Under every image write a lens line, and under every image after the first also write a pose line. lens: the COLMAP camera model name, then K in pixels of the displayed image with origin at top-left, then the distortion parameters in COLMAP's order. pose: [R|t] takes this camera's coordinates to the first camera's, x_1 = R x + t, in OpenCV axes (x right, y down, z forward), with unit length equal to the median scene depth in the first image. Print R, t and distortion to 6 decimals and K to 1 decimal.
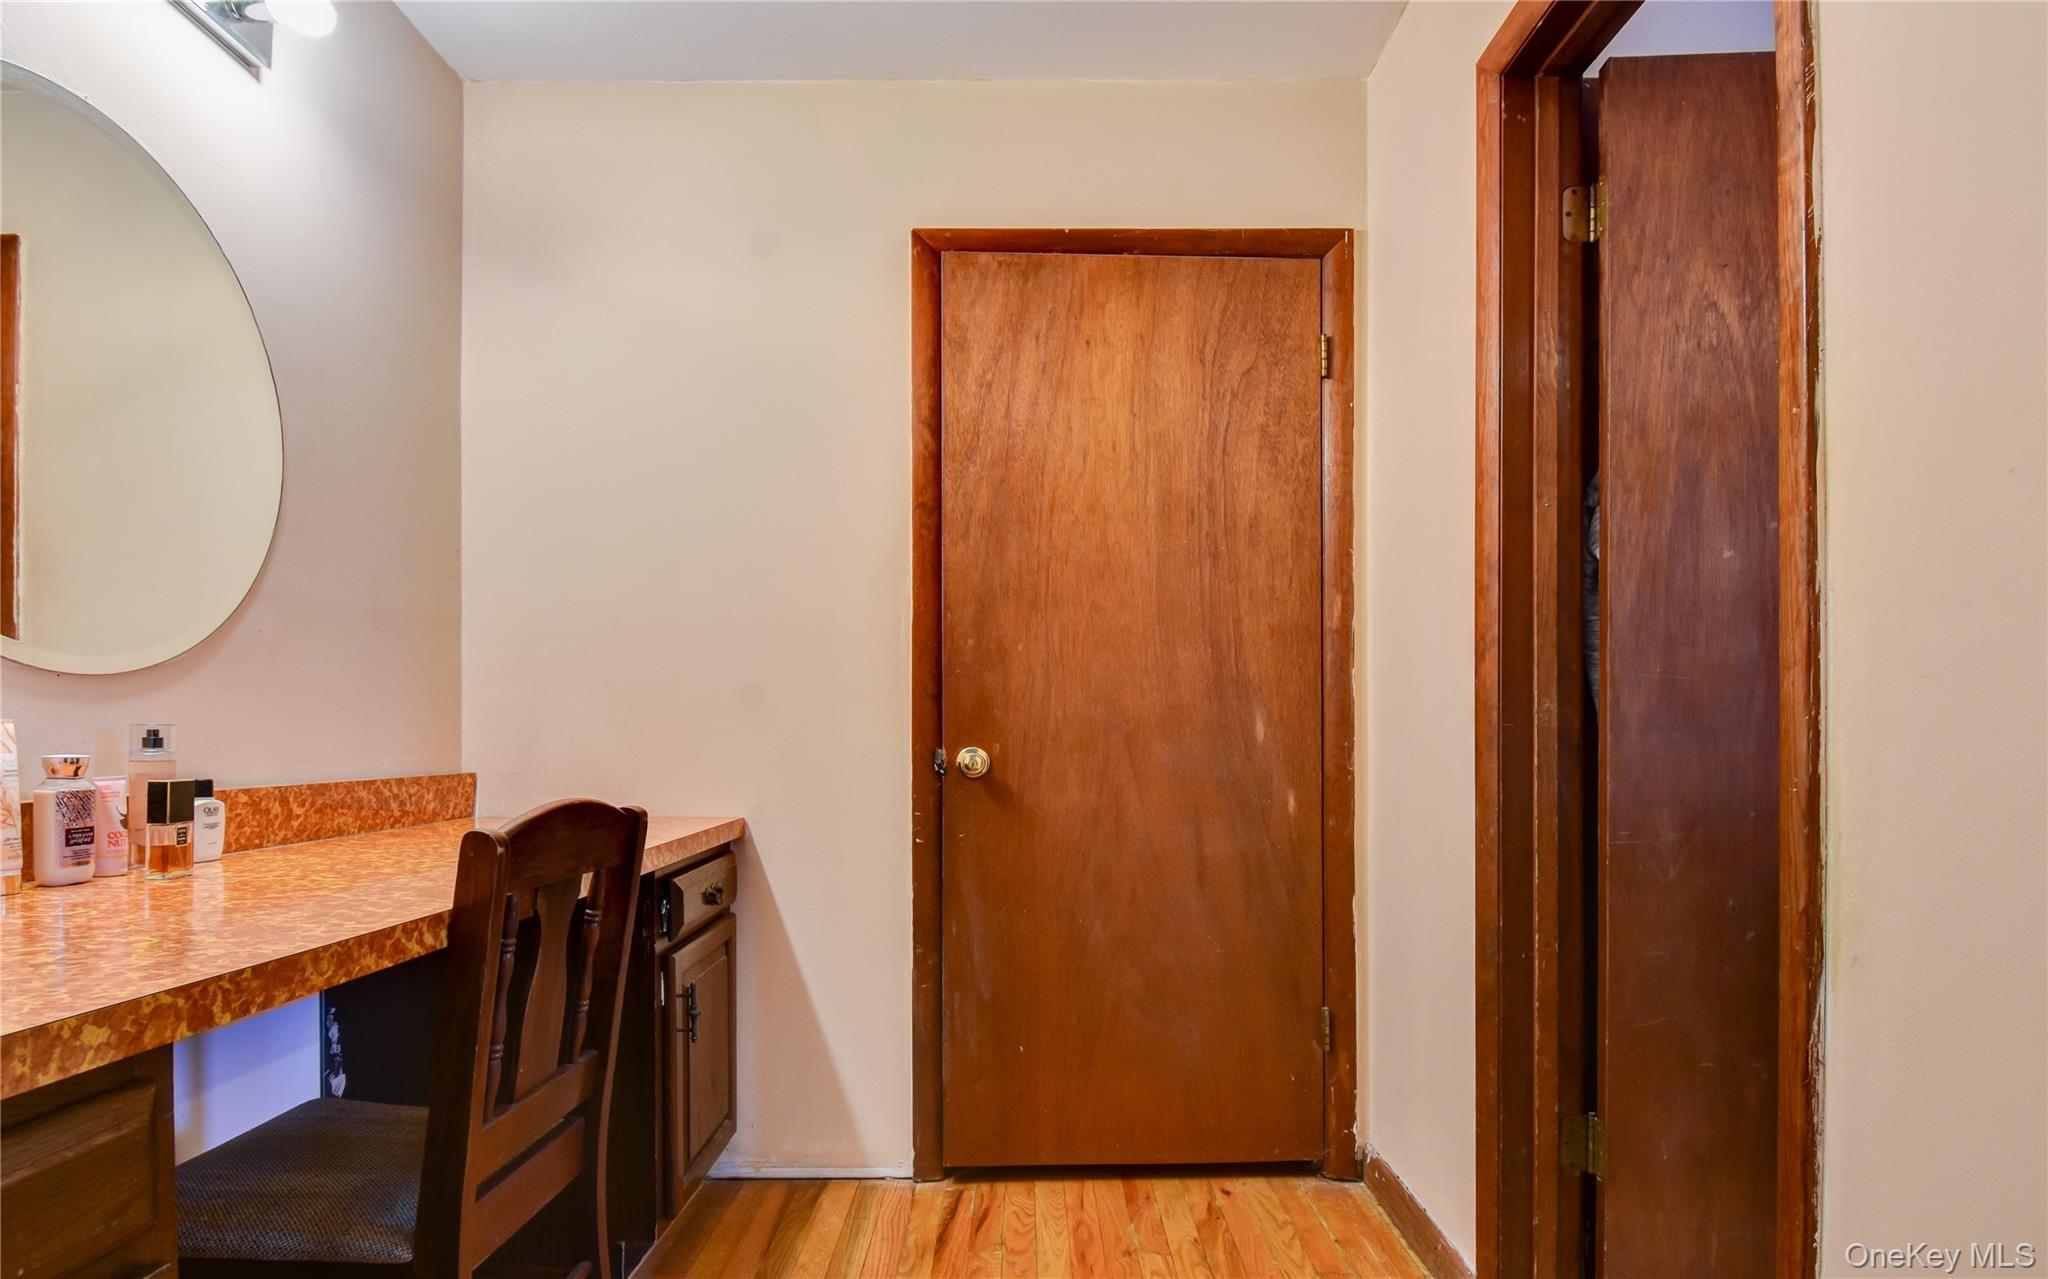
lens RADIAL K [[1366.0, 0, 996.6], [0, 1366.0, 665.1], [0, 0, 1]] dist [0.031914, -0.061888]
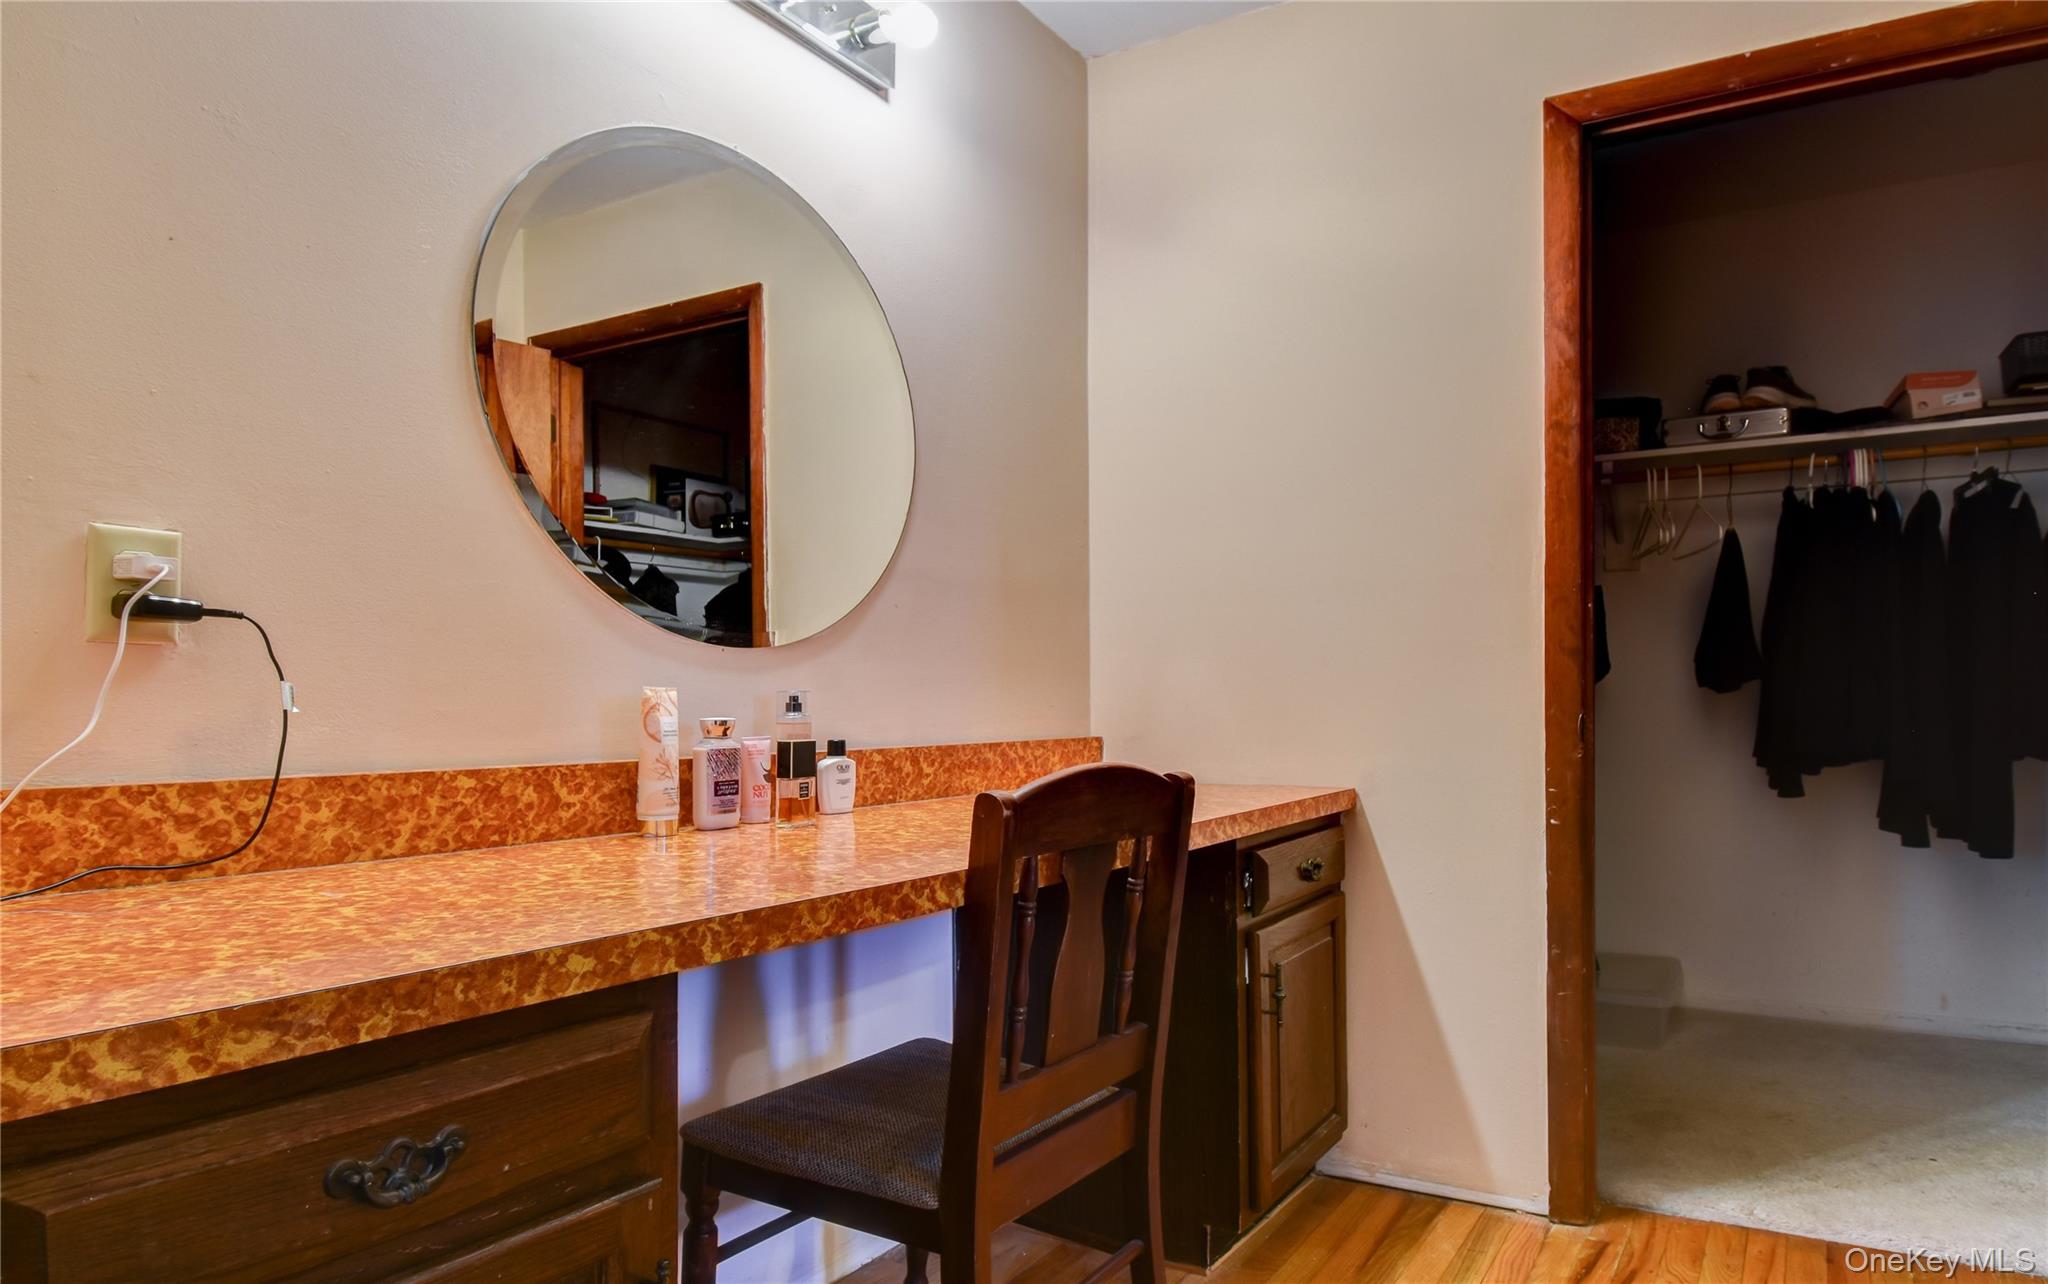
lens RADIAL K [[1366.0, 0, 996.6], [0, 1366.0, 667.6], [0, 0, 1]] dist [0.031914, -0.061888]
pose [[0.848160, -0.018814, -0.529406, 0.132895], [0.031789, 0.999376, 0.015414, 0.012110], [0.528786, -0.029903, 0.848228, 0.134022]]
